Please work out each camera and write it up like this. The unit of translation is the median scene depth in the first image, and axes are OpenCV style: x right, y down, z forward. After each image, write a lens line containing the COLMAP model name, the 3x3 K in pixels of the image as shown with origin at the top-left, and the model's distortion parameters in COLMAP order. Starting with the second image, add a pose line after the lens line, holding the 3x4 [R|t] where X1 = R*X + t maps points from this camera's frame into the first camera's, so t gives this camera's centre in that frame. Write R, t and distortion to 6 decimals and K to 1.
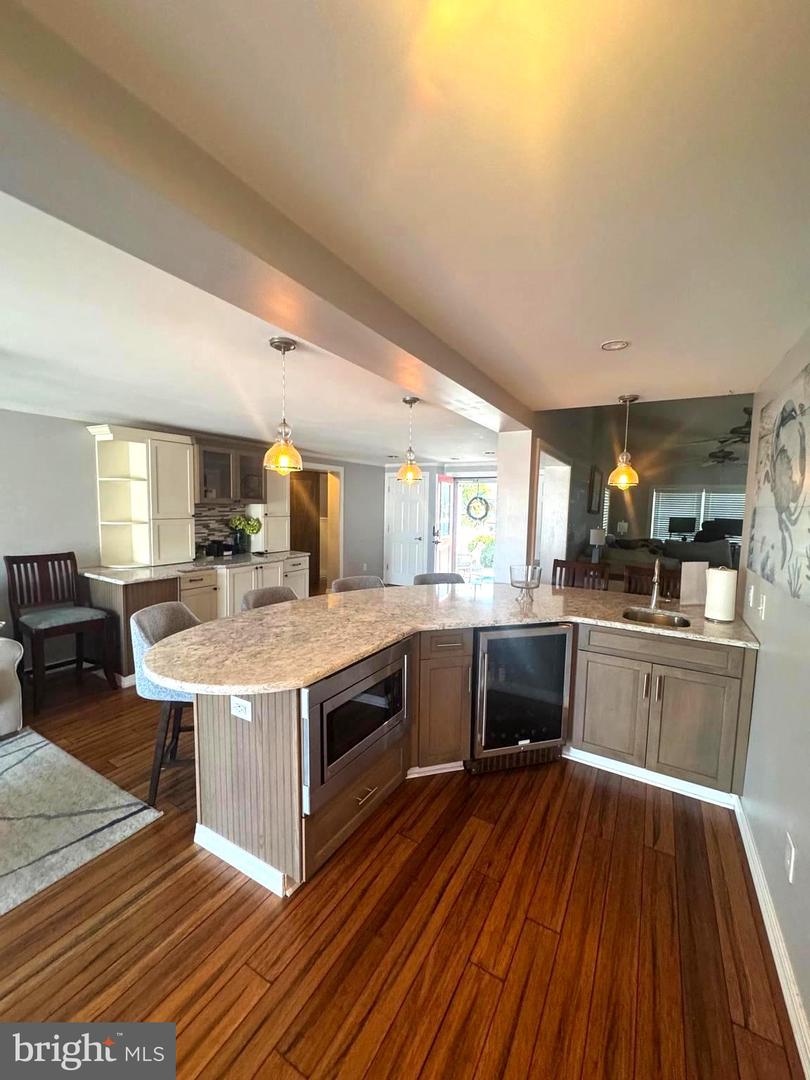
lens RADIAL K [[434.1, 0, 402.2], [0, 434.1, 537.5], [0, 0, 1]] dist [-0.004028, -0.000113]
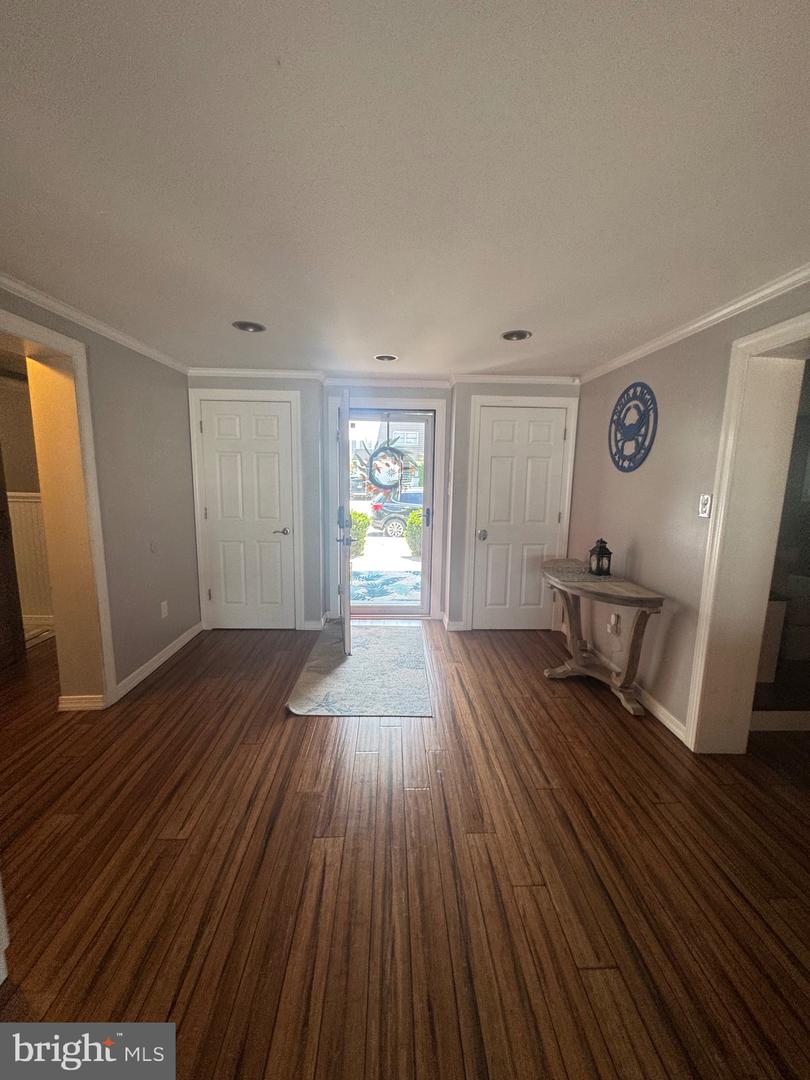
lens RADIAL K [[435.6, 0, 404.7], [0, 435.6, 537.9], [0, 0, 1]] dist [-0.001706, 0.000349]
pose [[0.846608, -0.084244, 0.525507, -0.161678], [0.041798, 0.994868, 0.092149, -0.046530], [-0.530573, -0.056049, 0.845784, 0.807940]]
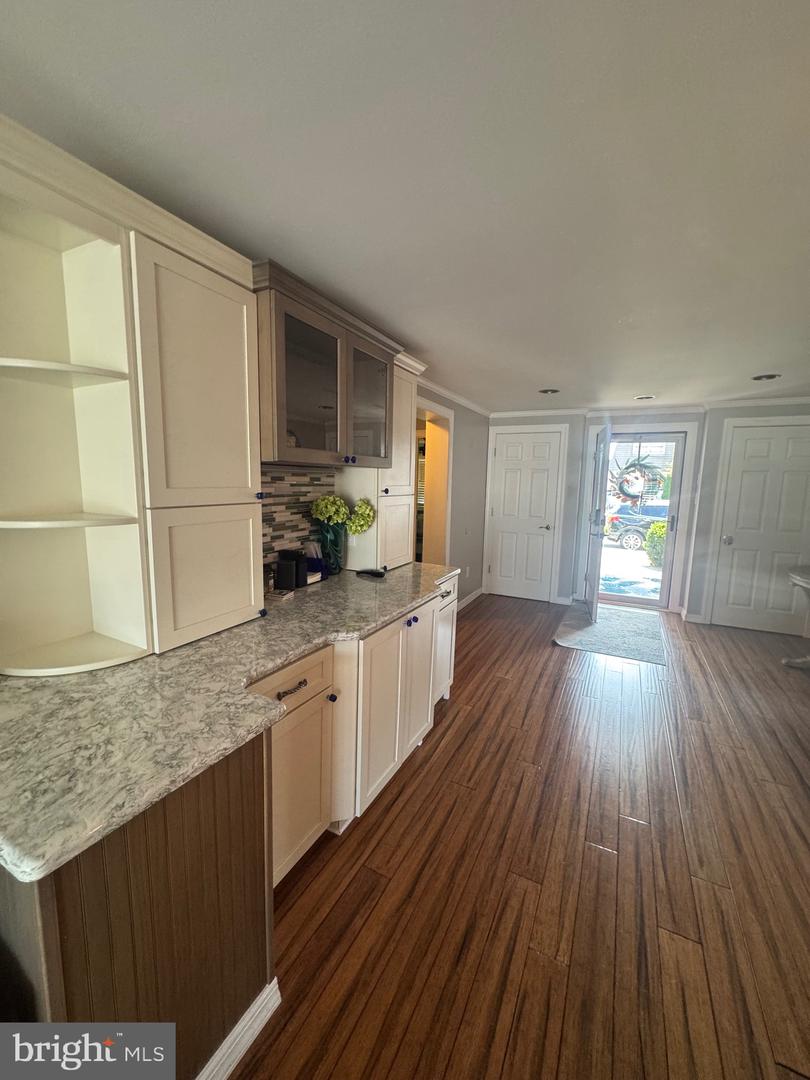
lens RADIAL K [[435.6, 0, 404.7], [0, 435.6, 537.9], [0, 0, 1]] dist [-0.001706, 0.000349]
pose [[0.998129, -0.007003, 0.060748, -0.340108], [0.003559, 0.998390, 0.056612, -0.030872], [-0.061046, -0.056290, 0.996546, 0.555614]]
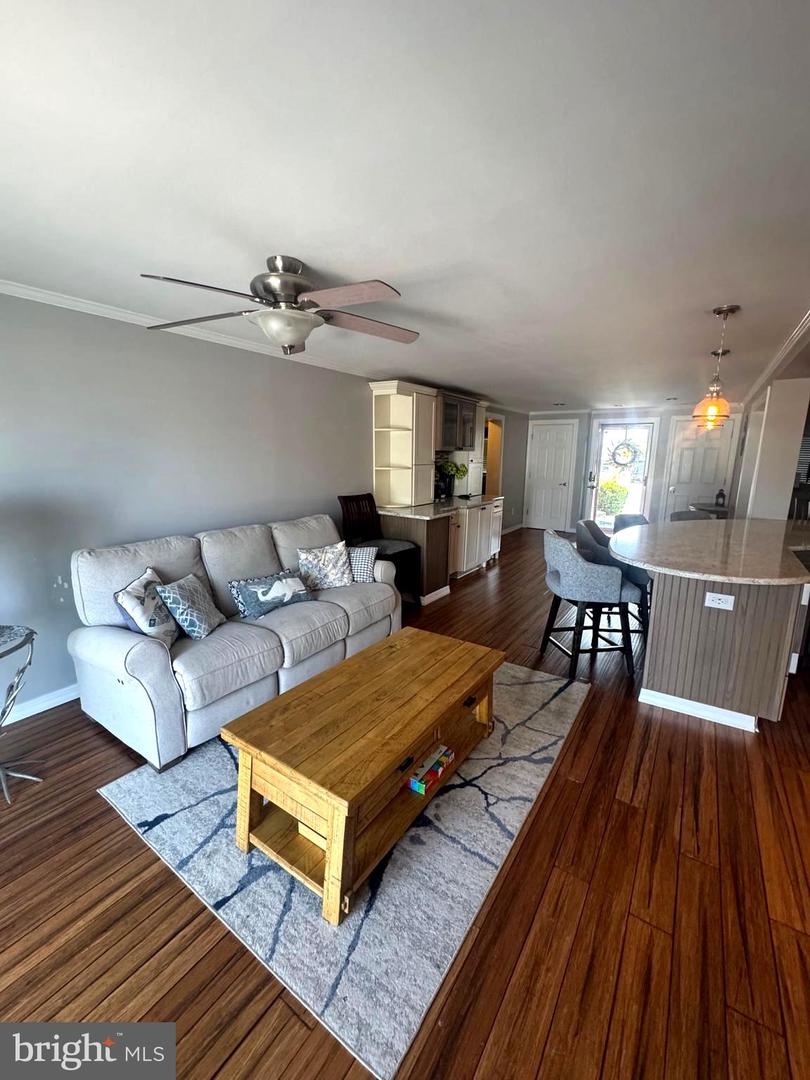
lens RADIAL K [[434.1, 0, 402.2], [0, 434.1, 537.5], [0, 0, 1]] dist [-0.004028, -0.000113]
pose [[0.997355, 0.002947, -0.072620, -0.430939], [0.005282, 0.993596, 0.112870, 0.015305], [0.072487, -0.112955, 0.990952, -0.128508]]
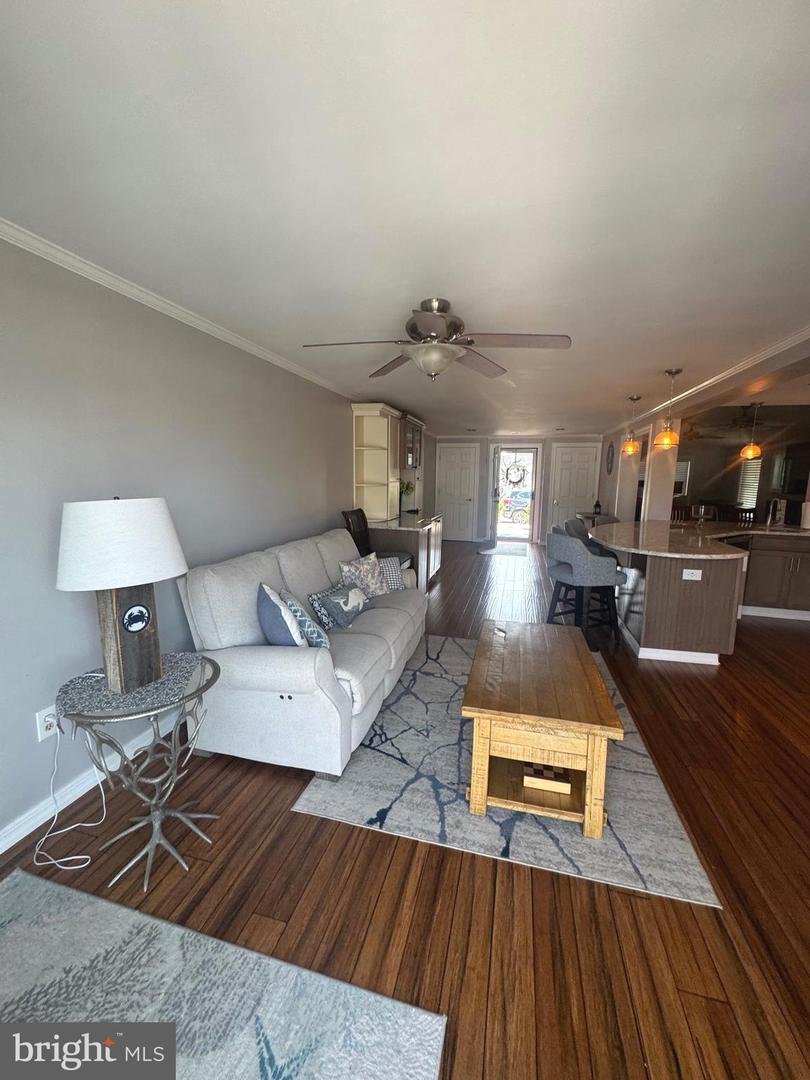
lens RADIAL K [[434.1, 0, 402.2], [0, 434.1, 537.5], [0, 0, 1]] dist [-0.004028, -0.000113]
pose [[0.964473, -0.045666, 0.260204, -0.712706], [0.027595, 0.996973, 0.072683, 0.021900], [-0.262736, -0.062920, 0.962814, -0.161888]]
